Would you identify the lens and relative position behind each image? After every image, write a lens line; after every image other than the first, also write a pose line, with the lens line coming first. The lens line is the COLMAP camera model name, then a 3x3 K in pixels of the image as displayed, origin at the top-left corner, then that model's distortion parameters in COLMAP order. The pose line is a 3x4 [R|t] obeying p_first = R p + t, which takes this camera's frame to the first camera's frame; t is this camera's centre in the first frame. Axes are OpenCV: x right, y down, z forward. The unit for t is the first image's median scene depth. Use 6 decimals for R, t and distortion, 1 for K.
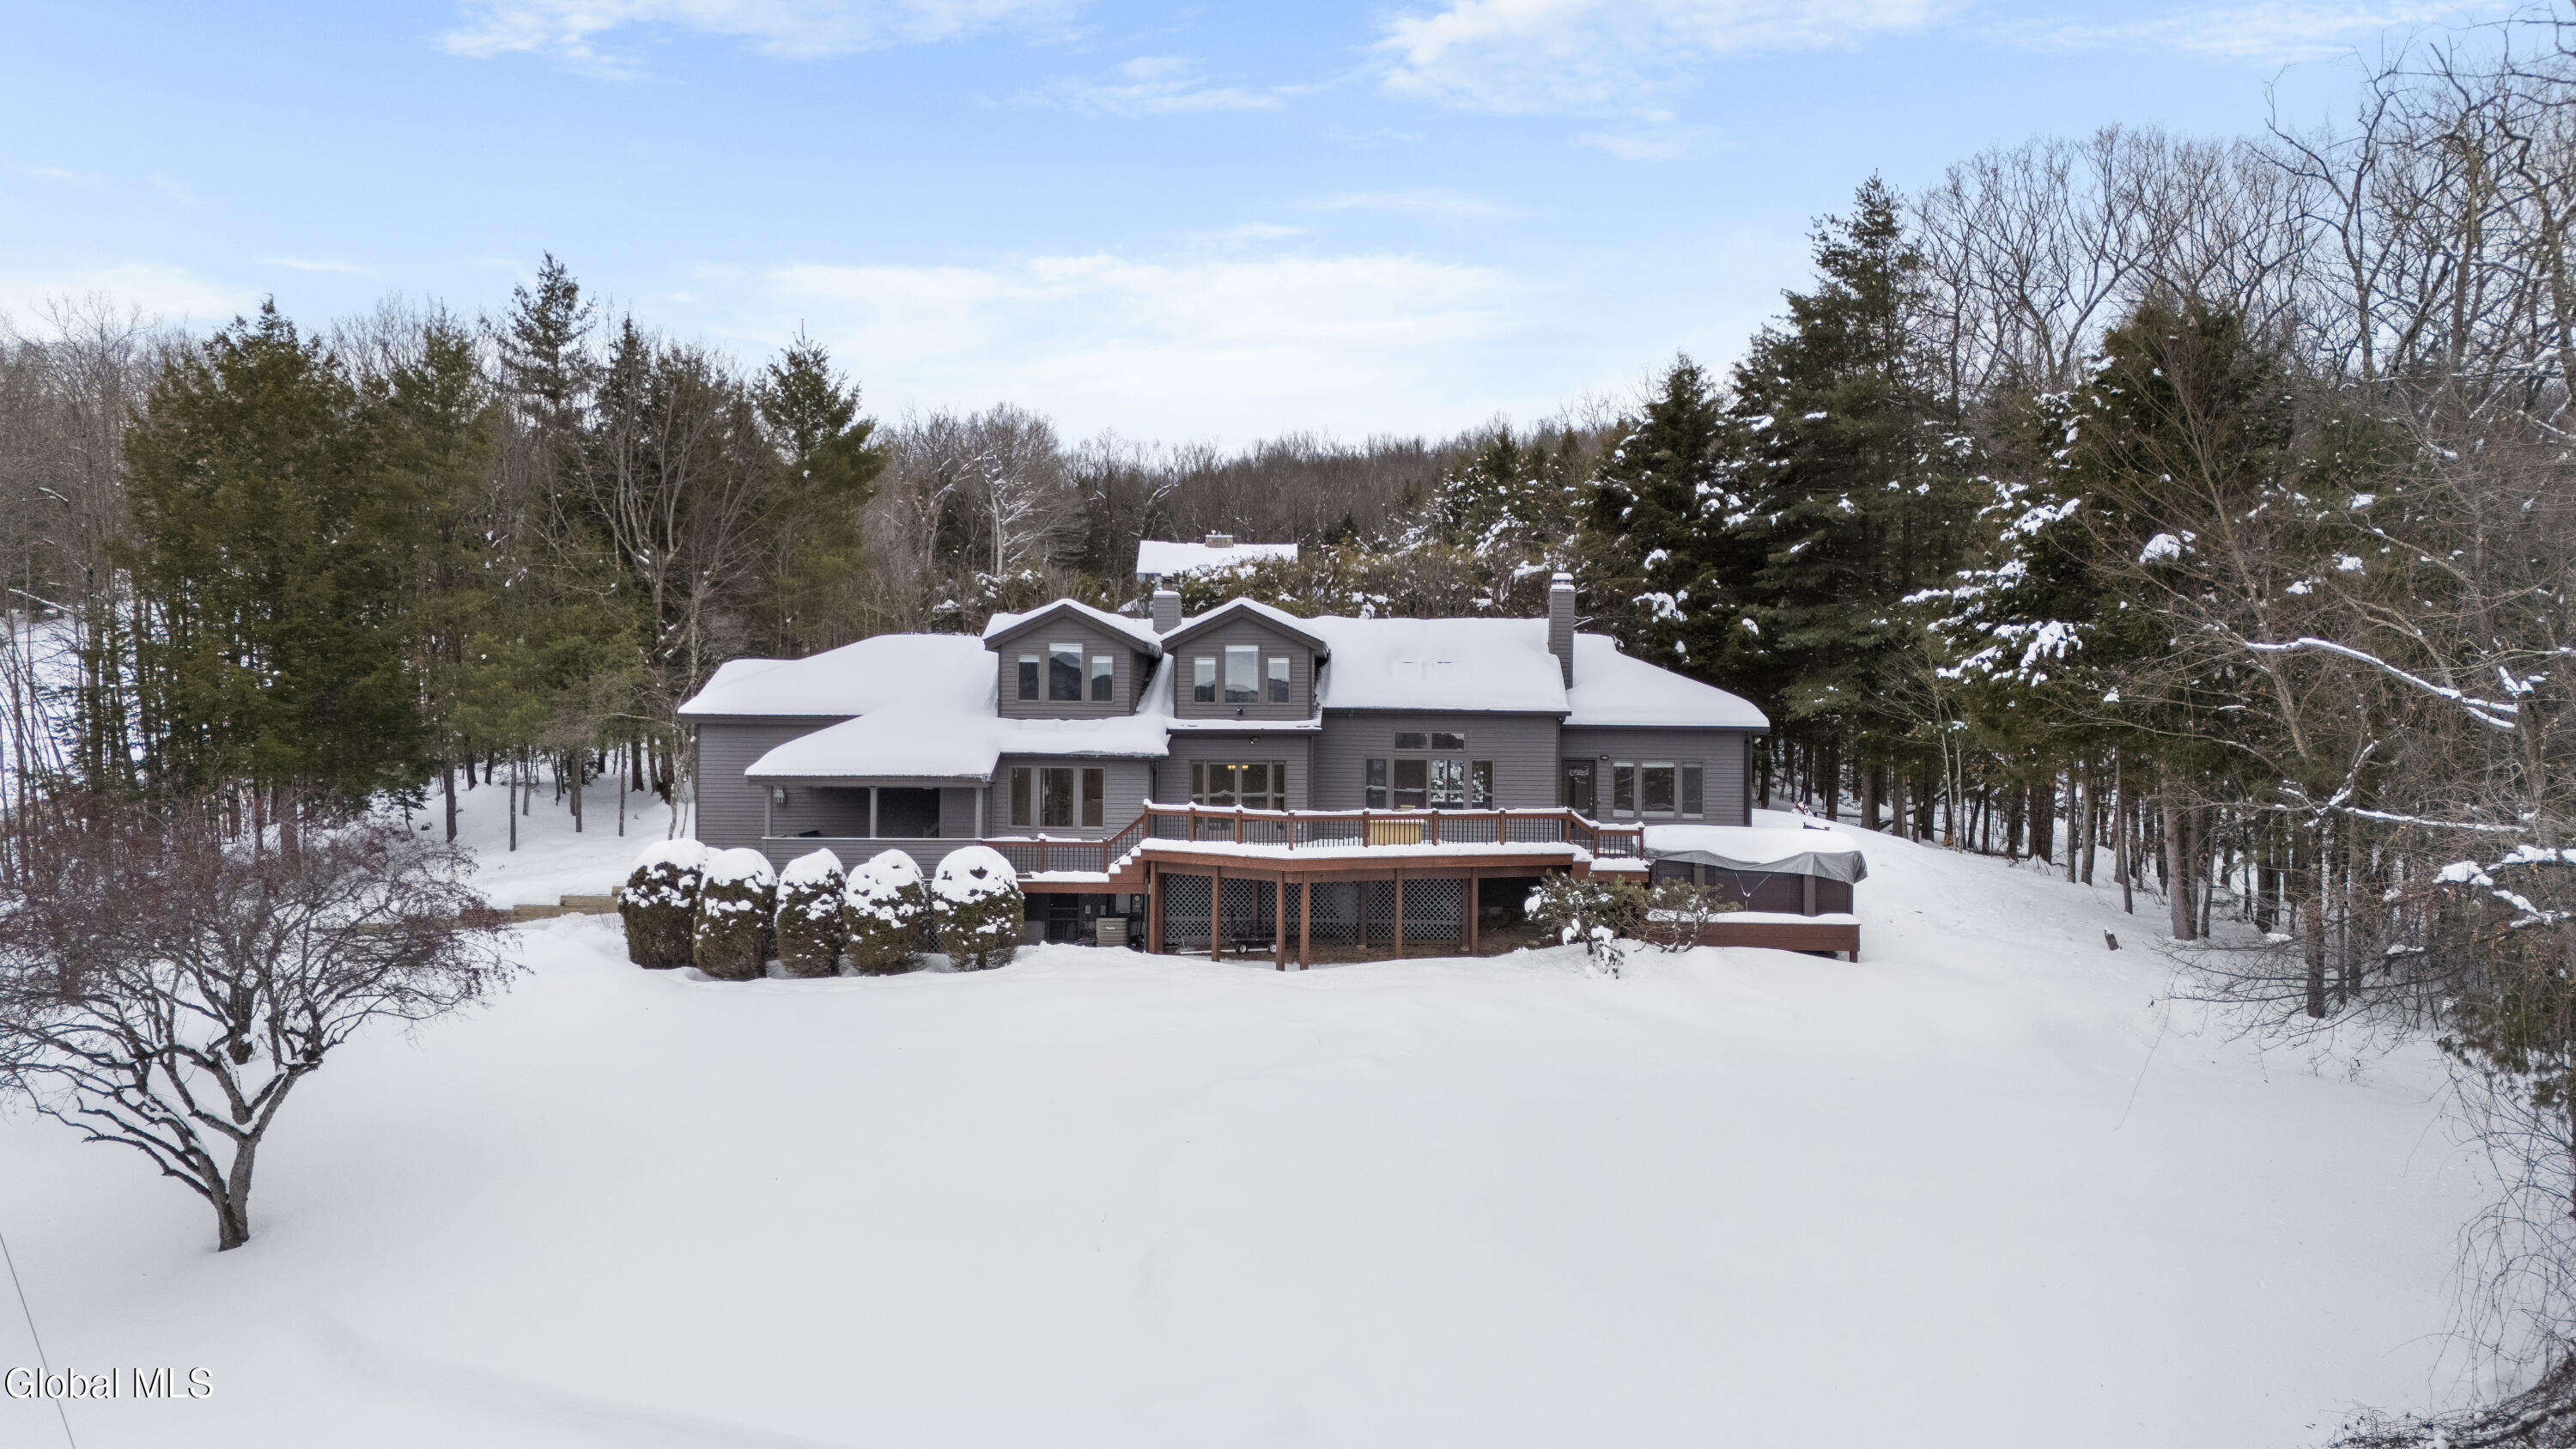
lens RADIAL K [[1915.4, 0, 1289.9], [0, 1915.4, 681.8], [0, 0, 1]] dist [0.031737, -0.000769]
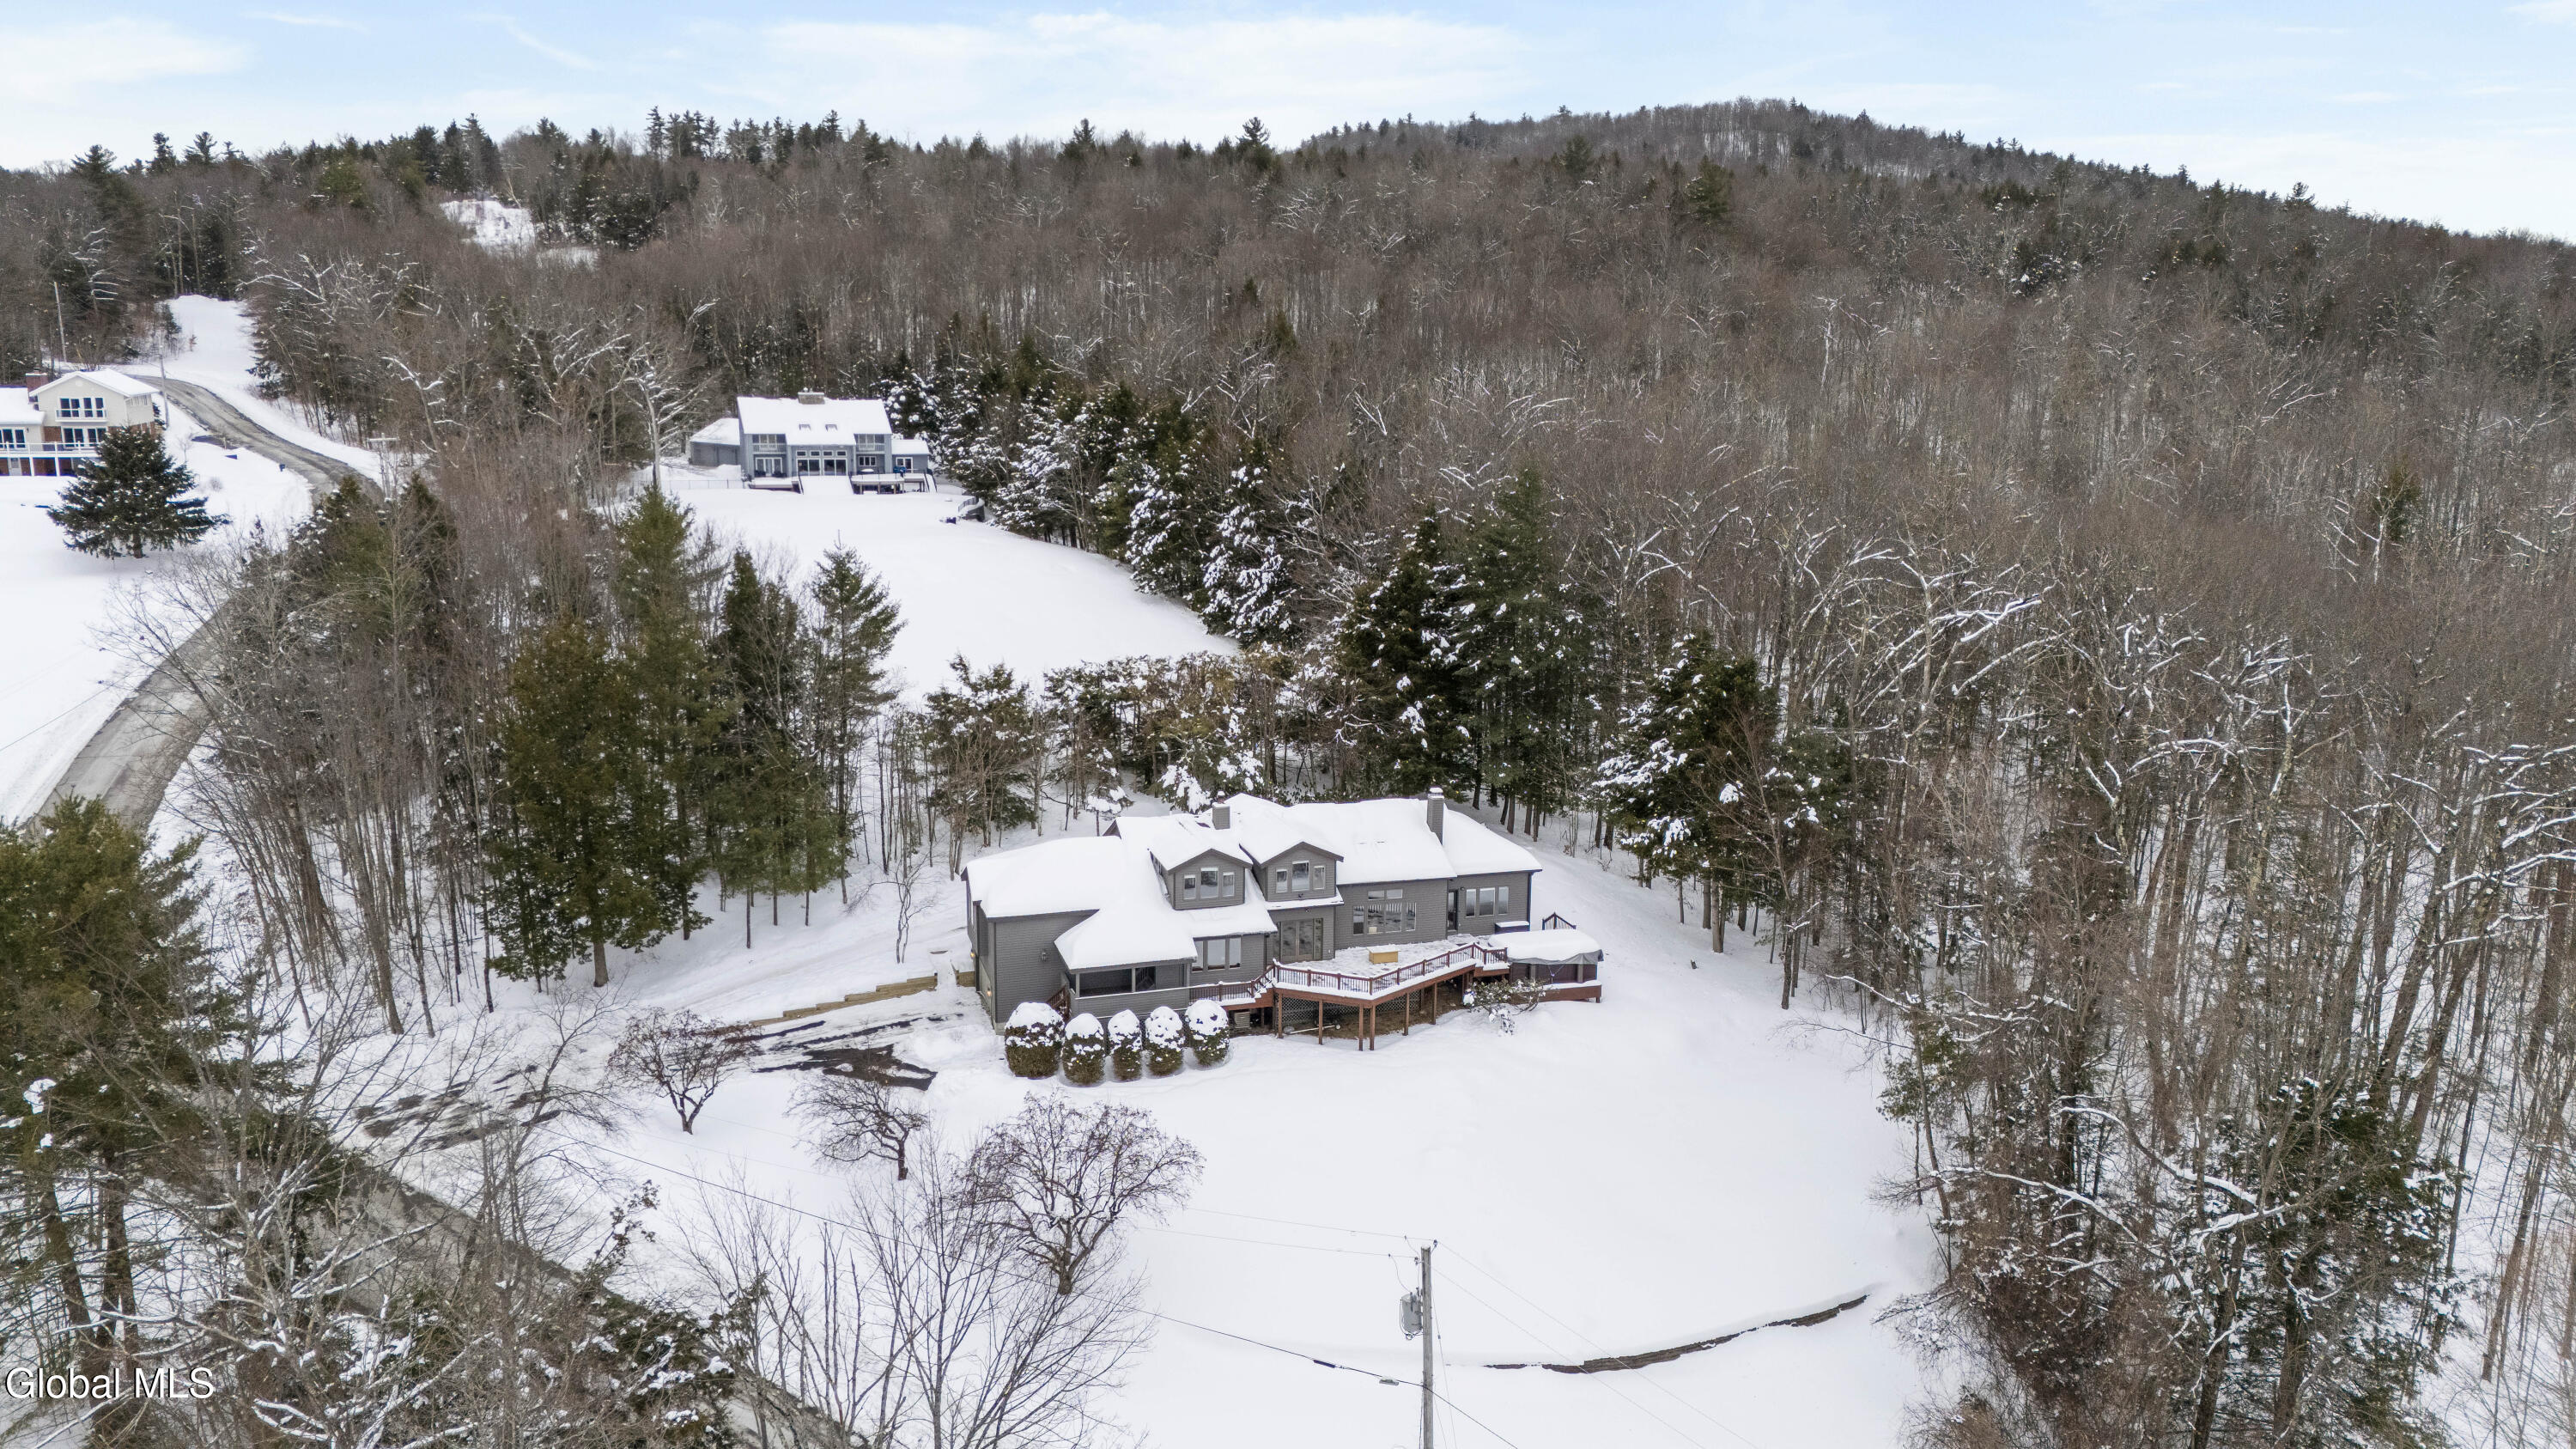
lens RADIAL K [[1915.4, 0, 1289.9], [0, 1915.4, 681.8], [0, 0, 1]] dist [0.031737, -0.000769]
pose [[0.935842, -0.060983, 0.347103, -0.710711], [-0.014741, 0.977279, 0.211443, -0.618803], [-0.352111, -0.202994, 0.913680, -0.714007]]
